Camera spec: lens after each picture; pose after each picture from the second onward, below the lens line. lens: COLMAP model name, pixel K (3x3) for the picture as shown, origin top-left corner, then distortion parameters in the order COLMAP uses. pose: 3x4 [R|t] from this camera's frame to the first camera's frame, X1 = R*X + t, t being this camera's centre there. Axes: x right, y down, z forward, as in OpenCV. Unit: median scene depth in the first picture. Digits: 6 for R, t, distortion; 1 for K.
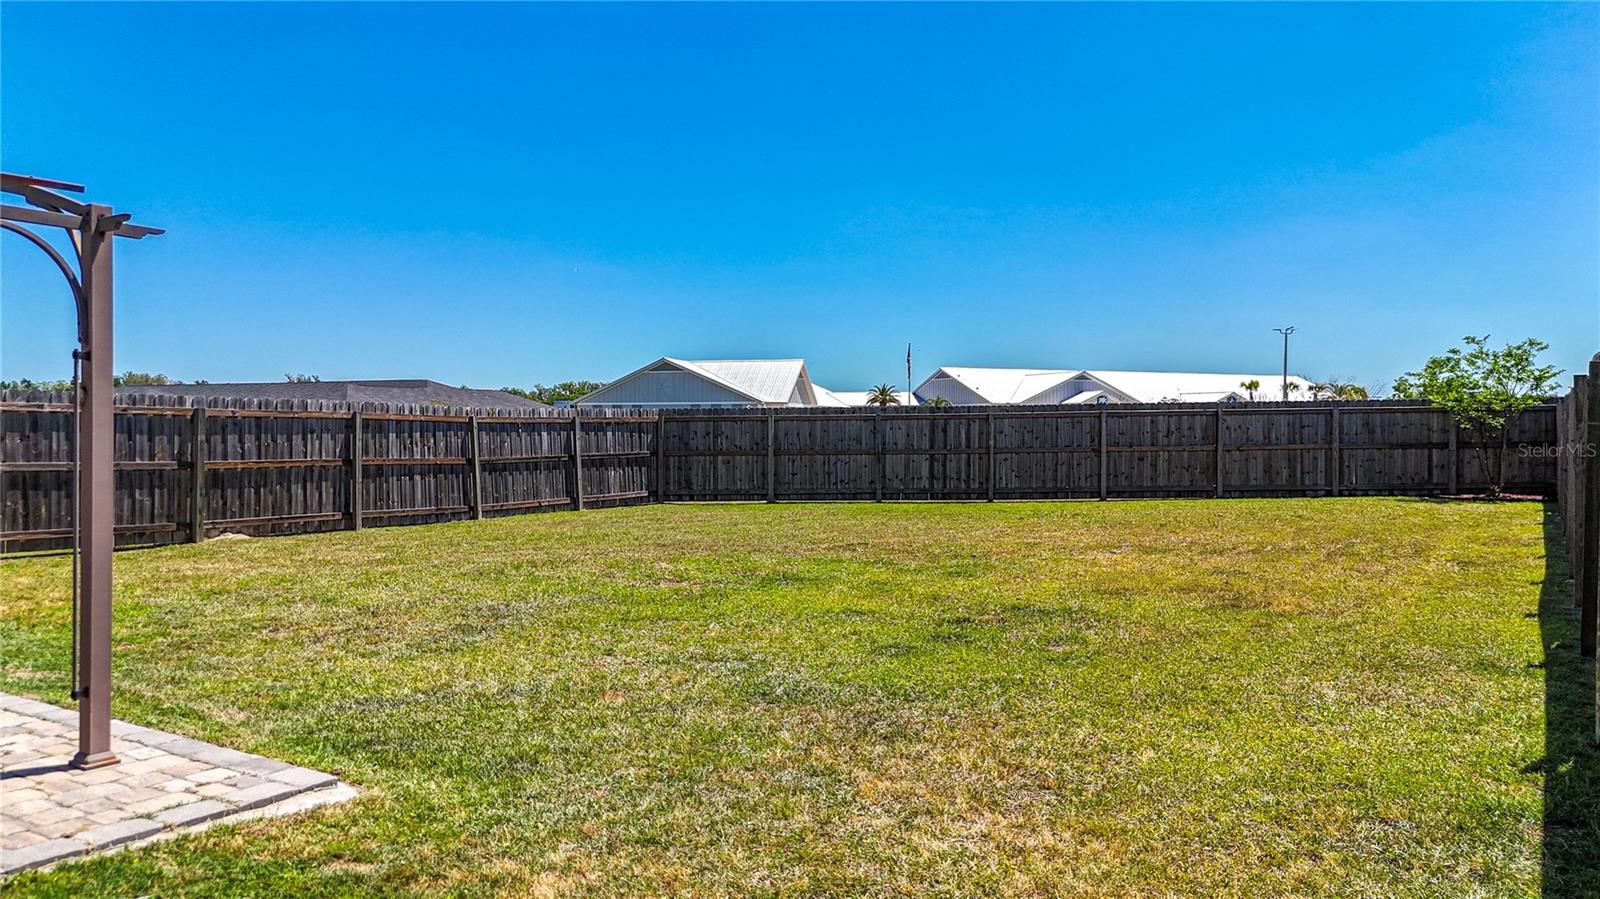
lens RADIAL K [[1192.3, 0, 800.0], [0, 1192.3, 449.5], [0, 0, 1]] dist [0.076300, -0.072890]
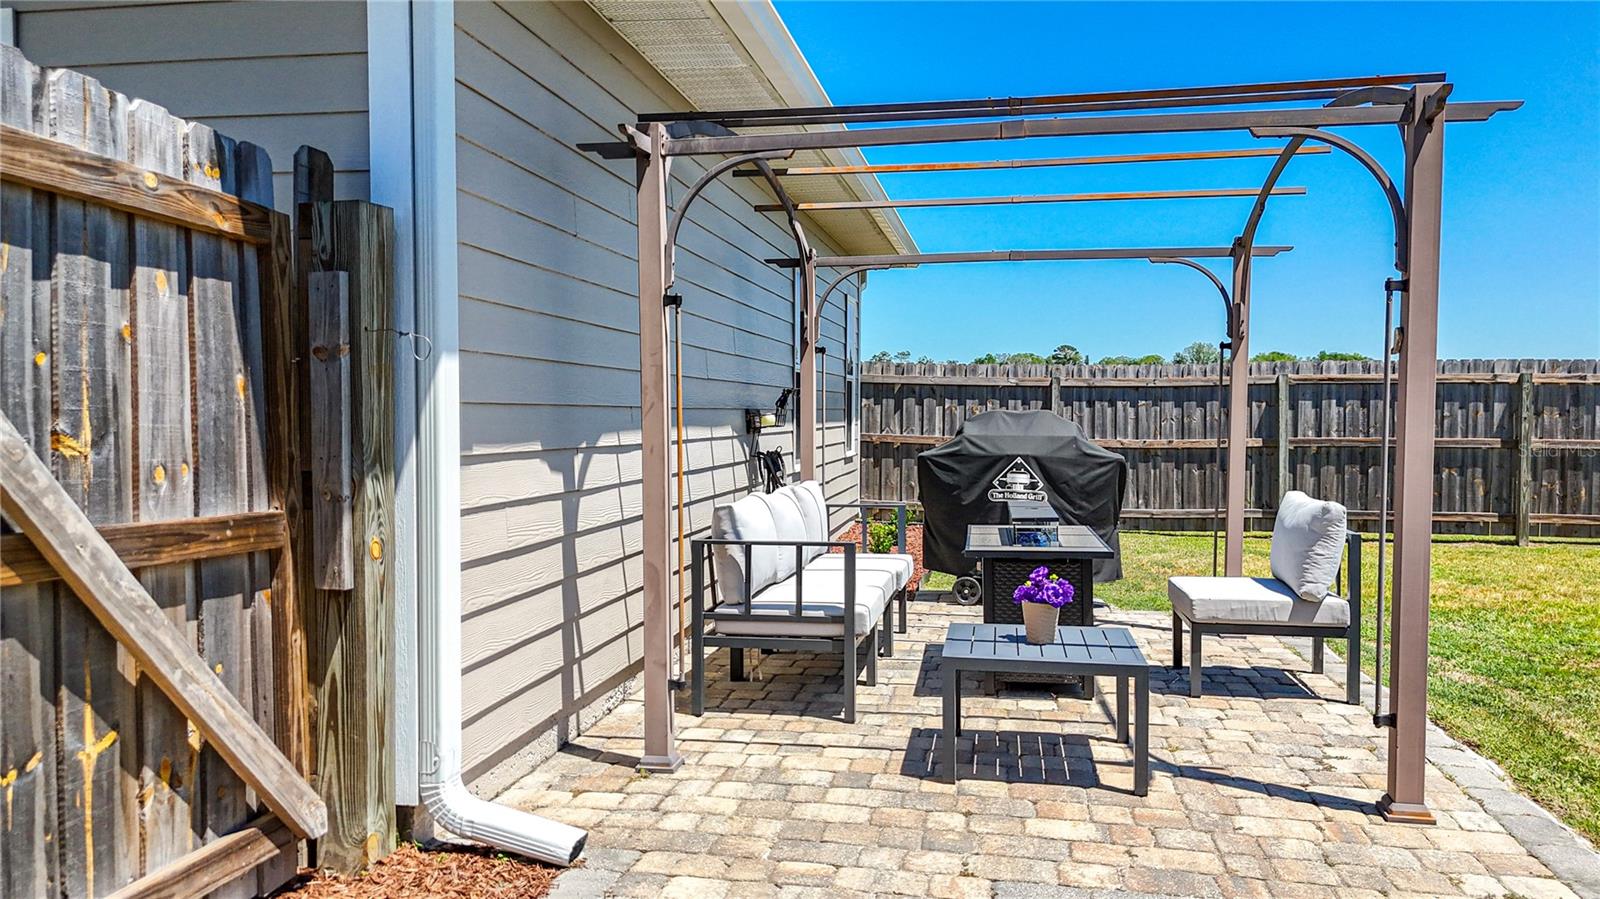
lens RADIAL K [[1192.3, 0, 800.0], [0, 1192.3, 449.5], [0, 0, 1]] dist [0.076300, -0.072890]
pose [[0.373185, 0.030600, -0.927252, -0.016185], [-0.017576, 0.999510, 0.025910, 0.013084], [0.927591, 0.006628, 0.373539, 0.352168]]
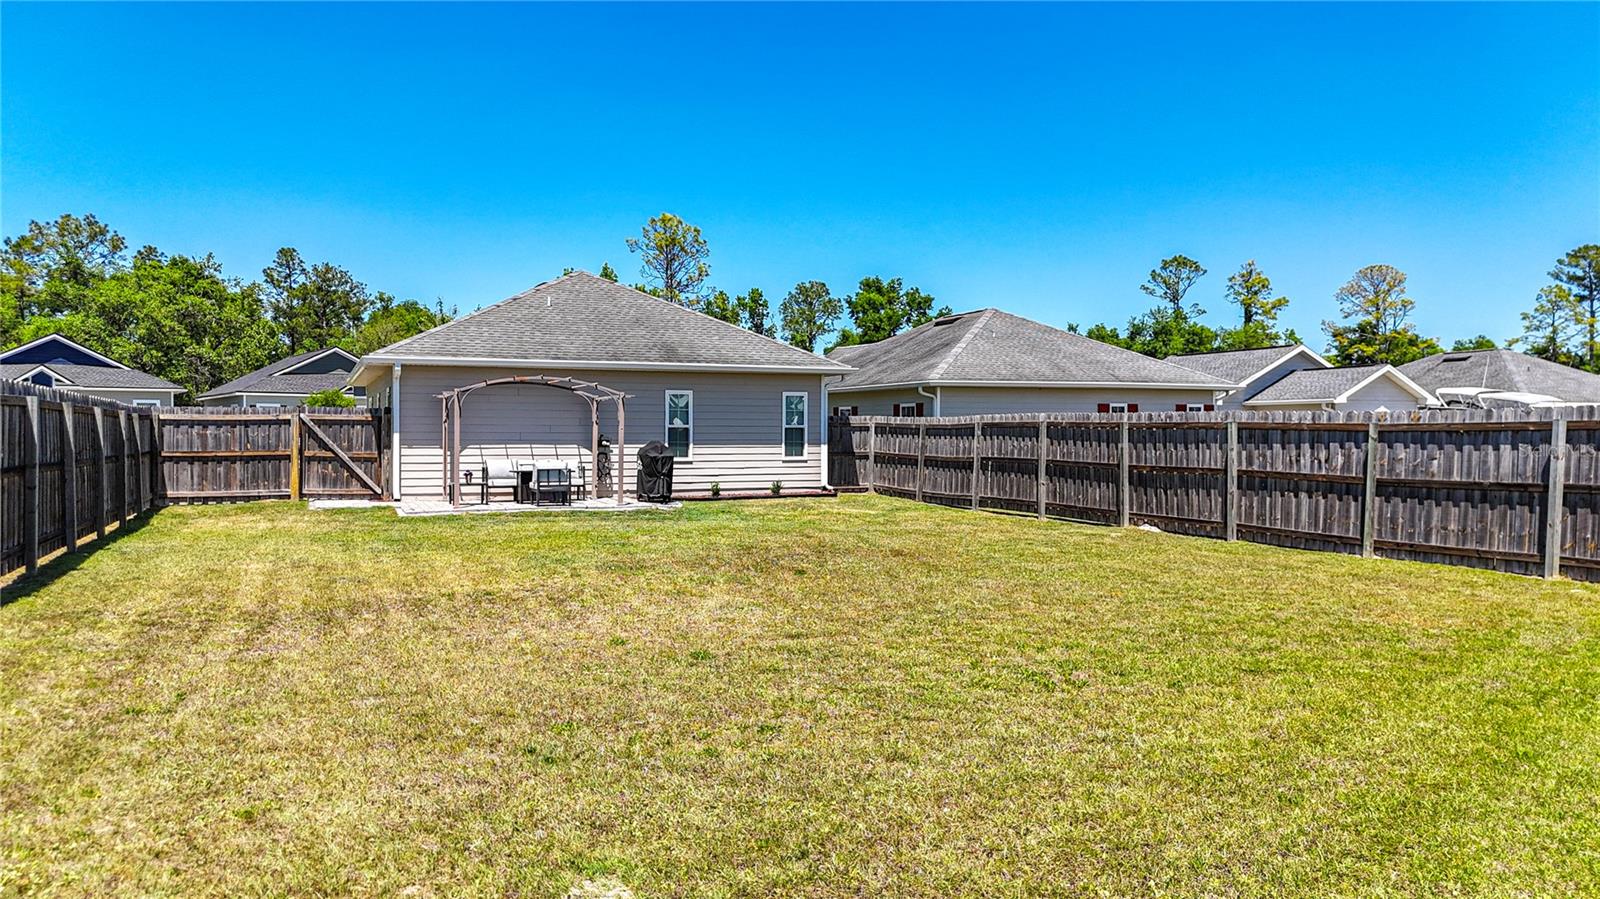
lens RADIAL K [[1192.3, 0, 800.0], [0, 1192.3, 449.5], [0, 0, 1]] dist [0.076300, -0.072890]
pose [[-0.537333, 0.002869, -0.843365, 1.377696], [-0.023574, 0.999552, 0.018420, -0.038520], [0.843041, 0.029780, -0.537025, 2.571661]]
